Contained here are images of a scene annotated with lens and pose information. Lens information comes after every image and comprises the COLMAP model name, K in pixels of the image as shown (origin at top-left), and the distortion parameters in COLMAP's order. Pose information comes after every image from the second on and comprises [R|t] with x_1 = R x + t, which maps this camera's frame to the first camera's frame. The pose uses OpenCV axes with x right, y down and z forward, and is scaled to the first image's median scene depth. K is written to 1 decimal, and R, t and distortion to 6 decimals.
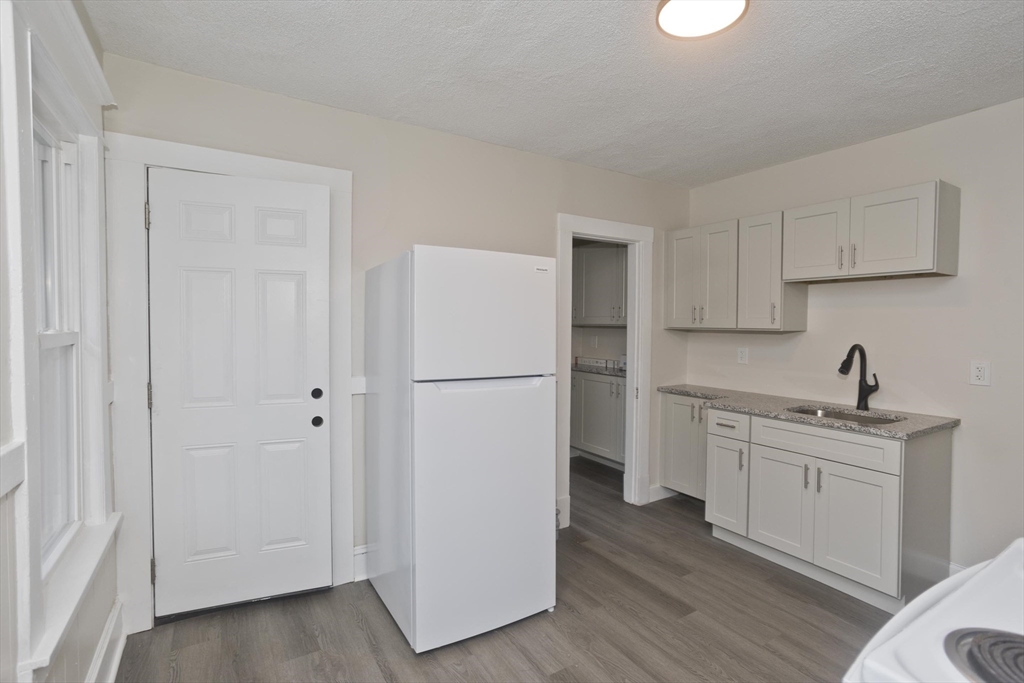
lens RADIAL K [[496.3, 0, 512.8], [0, 496.3, 339.2], [0, 0, 1]] dist [-0.031583, 0.016854]
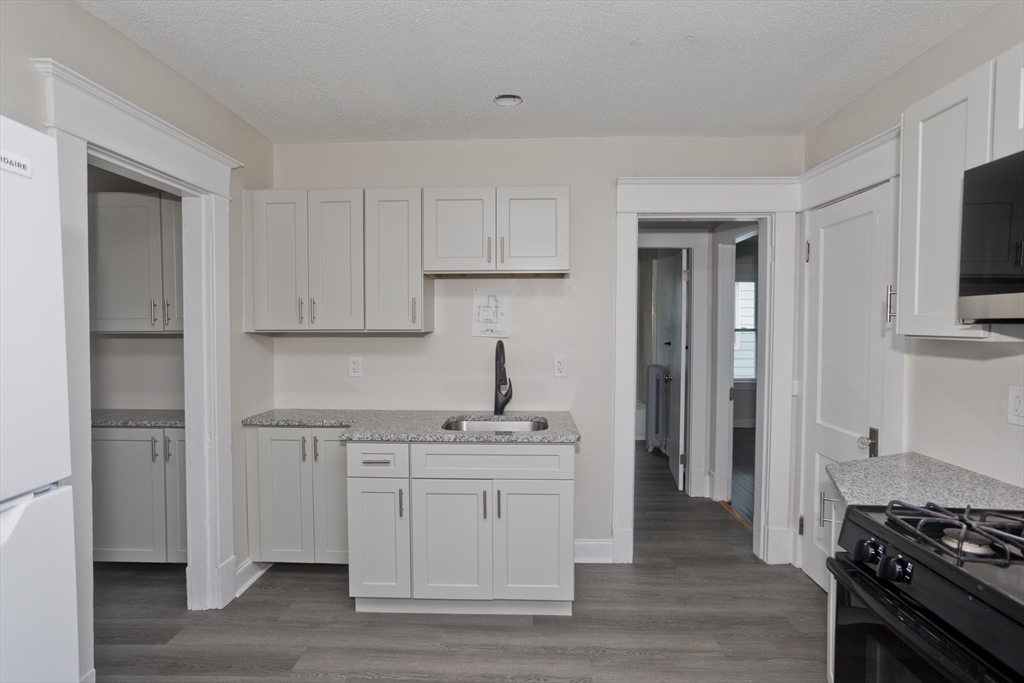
lens RADIAL K [[496.3, 0, 516.1], [0, 496.3, 340.6], [0, 0, 1]] dist [-0.031583, 0.016854]
pose [[0.543560, -0.043628, 0.838236, -0.066841], [0.028013, 0.999035, 0.033832, -0.026051], [-0.838903, 0.005092, 0.544258, 0.400789]]
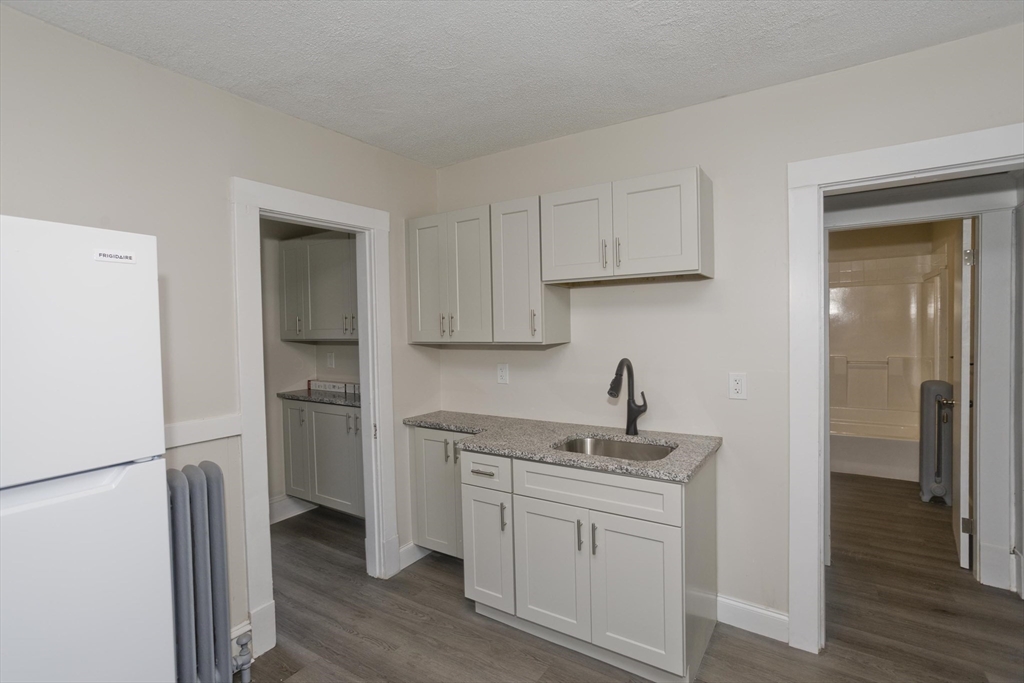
lens RADIAL K [[496.3, 0, 513.5], [0, 496.3, 341.3], [0, 0, 1]] dist [-0.031583, 0.016854]
pose [[0.905650, -0.039823, 0.422152, 0.154247], [0.039983, 0.999164, 0.008480, -0.030413], [-0.422137, 0.009199, 0.906485, 0.276522]]
